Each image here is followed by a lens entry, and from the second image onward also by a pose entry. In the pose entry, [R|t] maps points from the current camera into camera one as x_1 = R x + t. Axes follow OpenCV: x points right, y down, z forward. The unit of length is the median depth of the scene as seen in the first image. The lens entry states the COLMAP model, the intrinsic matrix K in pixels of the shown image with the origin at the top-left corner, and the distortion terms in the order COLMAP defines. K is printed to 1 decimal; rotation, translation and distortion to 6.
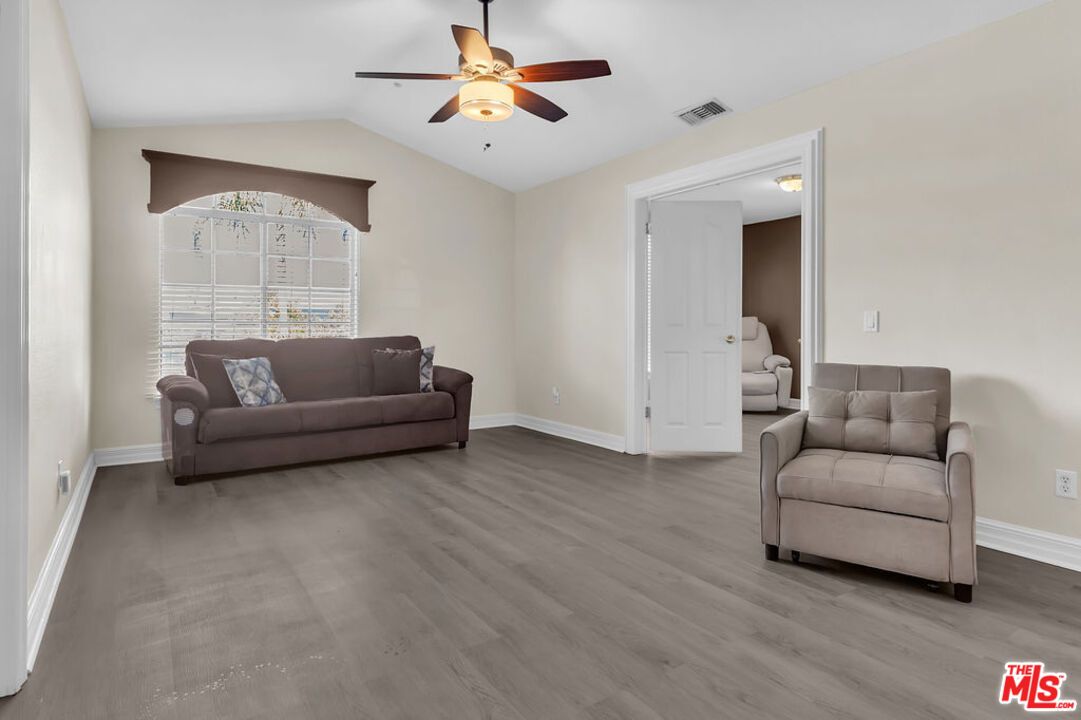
lens RADIAL K [[588.2, 0, 540.1], [0, 588.2, 327.0], [0, 0, 1]] dist [0.000894, 0.000256]
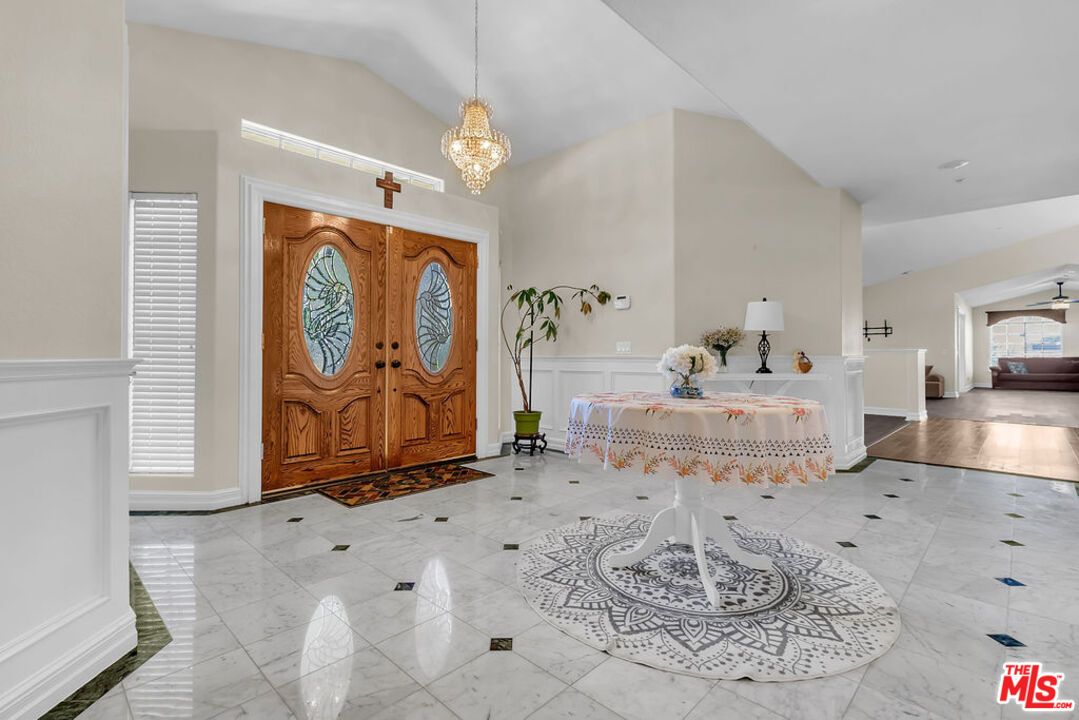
lens RADIAL K [[506.1, 0, 541.5], [0, 506.1, 337.5], [0, 0, 1]] dist [0.001294, 0.000215]
pose [[0.203359, -0.025580, -0.978770, 2.177196], [-0.001903, 0.999646, -0.026522, -0.015279], [0.979102, 0.007256, 0.203238, -2.788725]]
